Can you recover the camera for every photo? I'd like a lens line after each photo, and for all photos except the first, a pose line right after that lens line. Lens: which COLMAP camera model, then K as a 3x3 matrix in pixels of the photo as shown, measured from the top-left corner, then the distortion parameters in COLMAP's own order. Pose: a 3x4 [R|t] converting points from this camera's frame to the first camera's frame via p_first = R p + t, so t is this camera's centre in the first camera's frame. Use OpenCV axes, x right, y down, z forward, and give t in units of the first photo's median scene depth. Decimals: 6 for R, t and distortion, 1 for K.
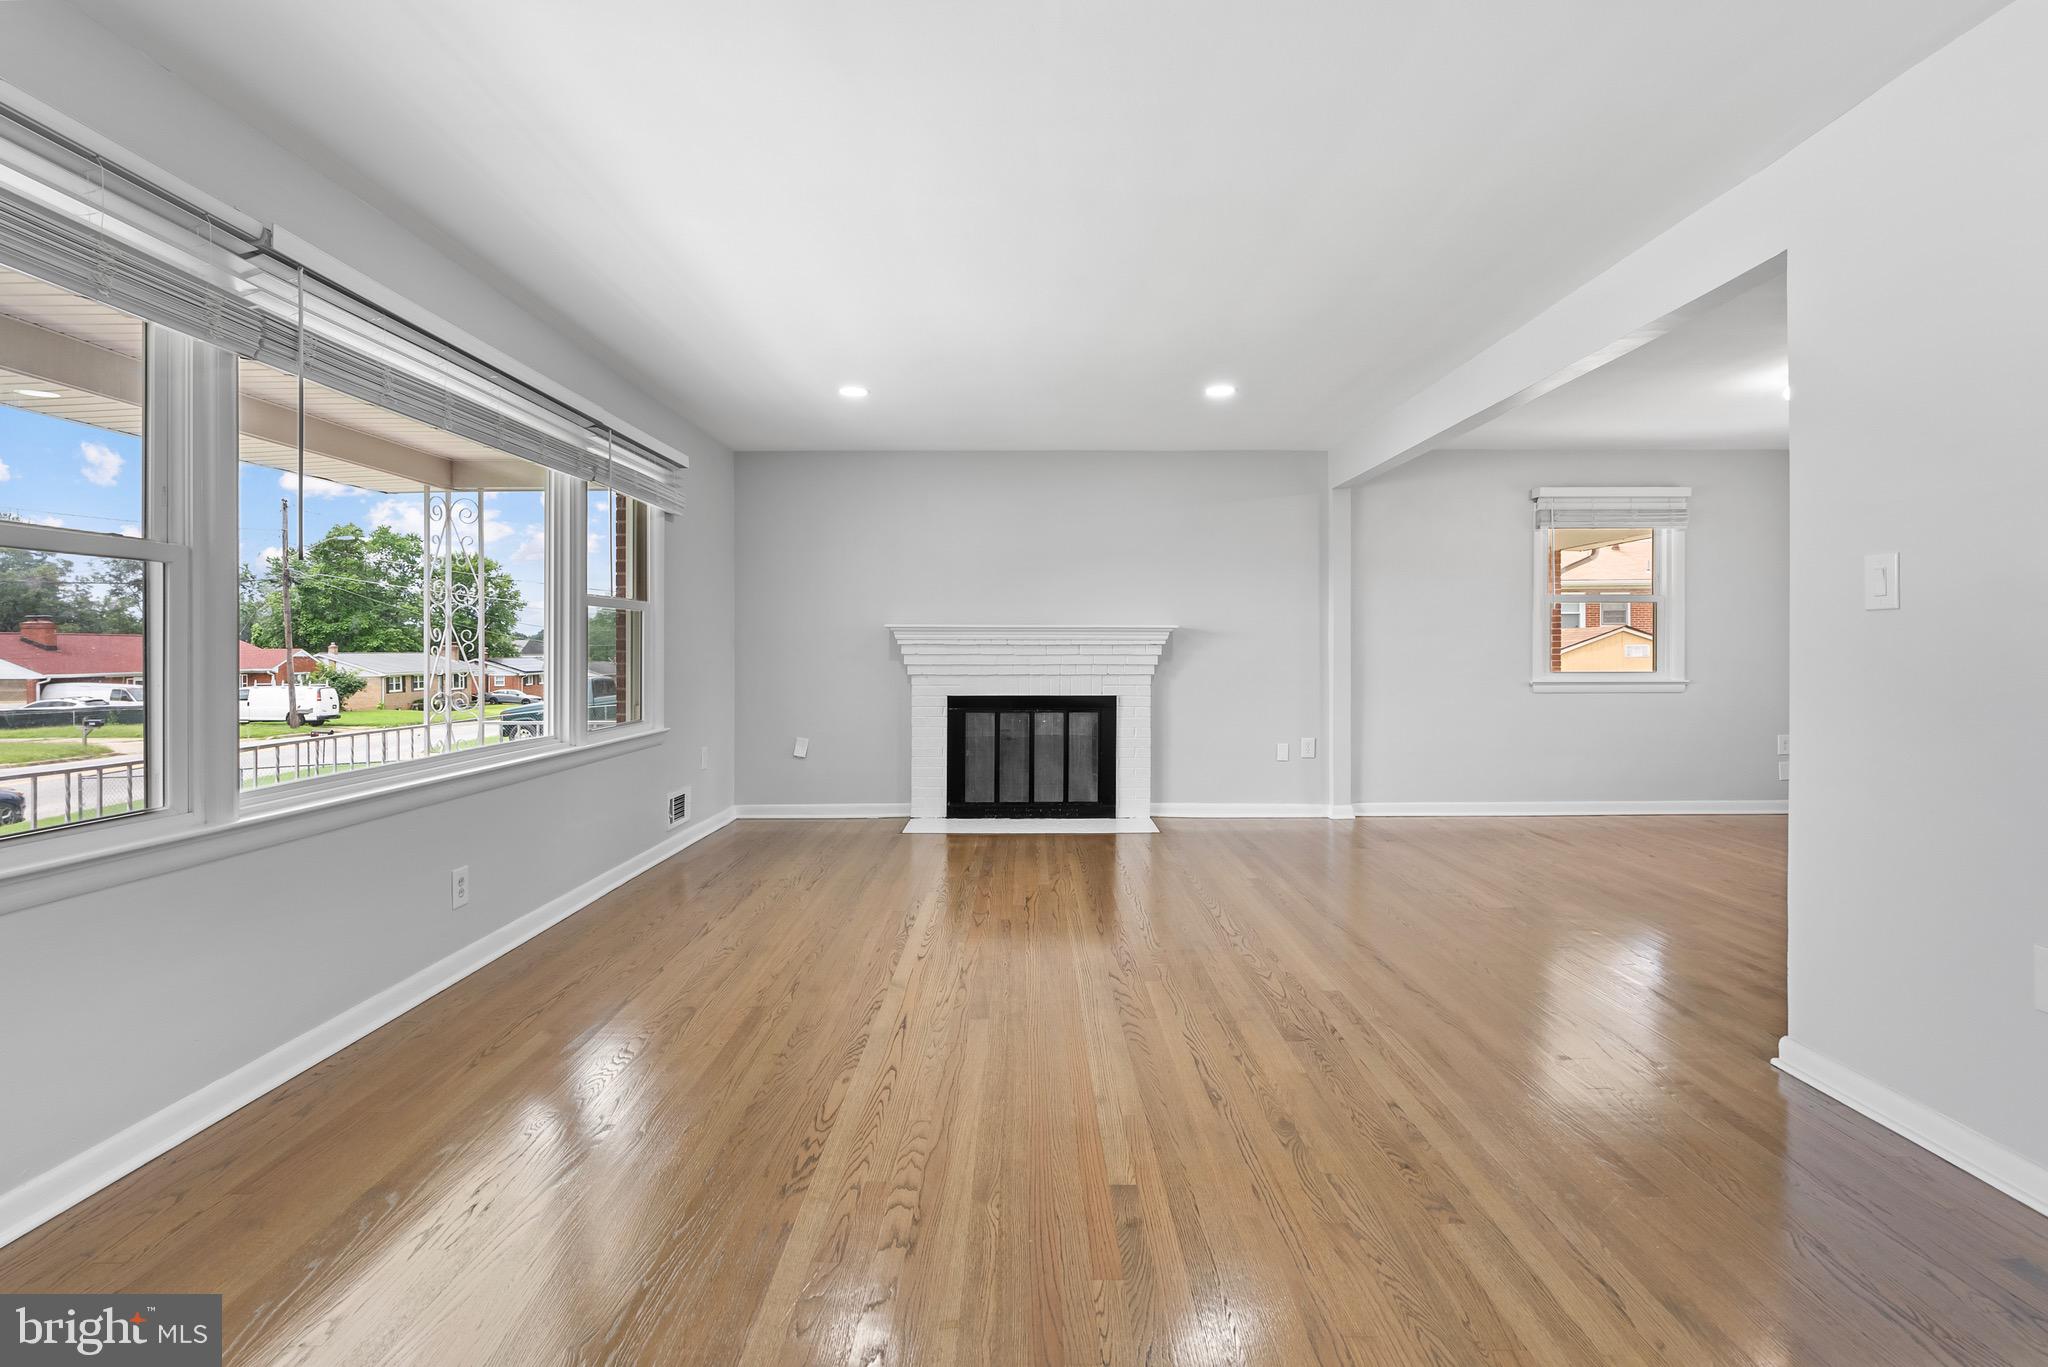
lens RADIAL K [[936.5, 0, 1032.7], [0, 936.5, 680.4], [0, 0, 1]] dist [-0.004784, 0.002746]
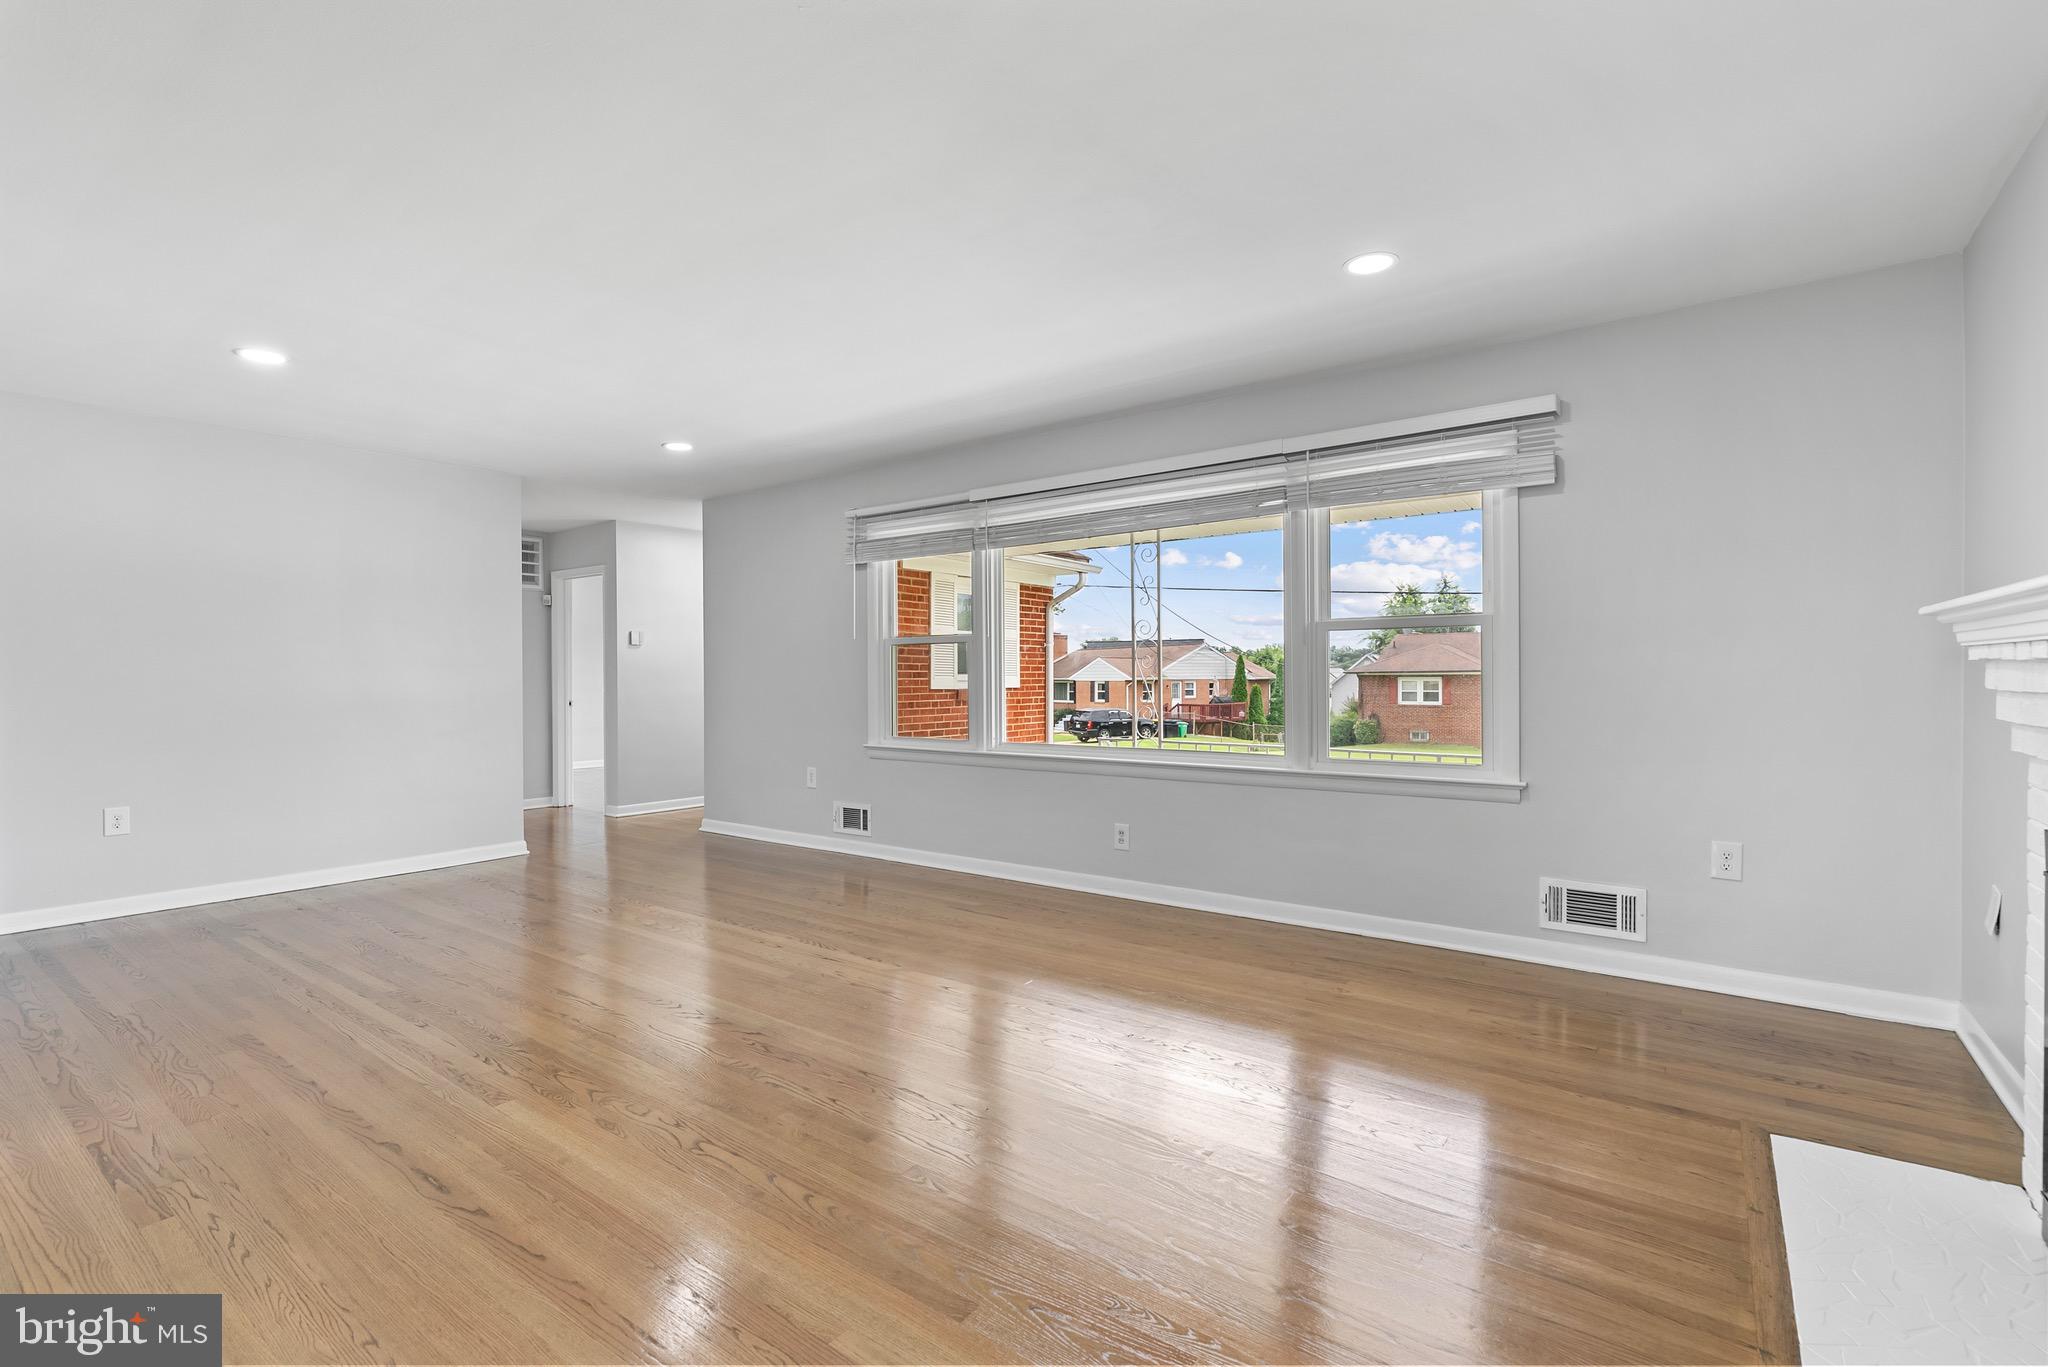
lens RADIAL K [[936.5, 0, 1023.8], [0, 936.5, 677.7], [0, 0, 1]] dist [-0.004784, 0.002746]
pose [[-0.602013, 0.008628, -0.798440, 0.668395], [-0.019617, 0.999480, 0.025592, -0.065970], [0.798245, 0.031070, -0.601531, 1.774552]]
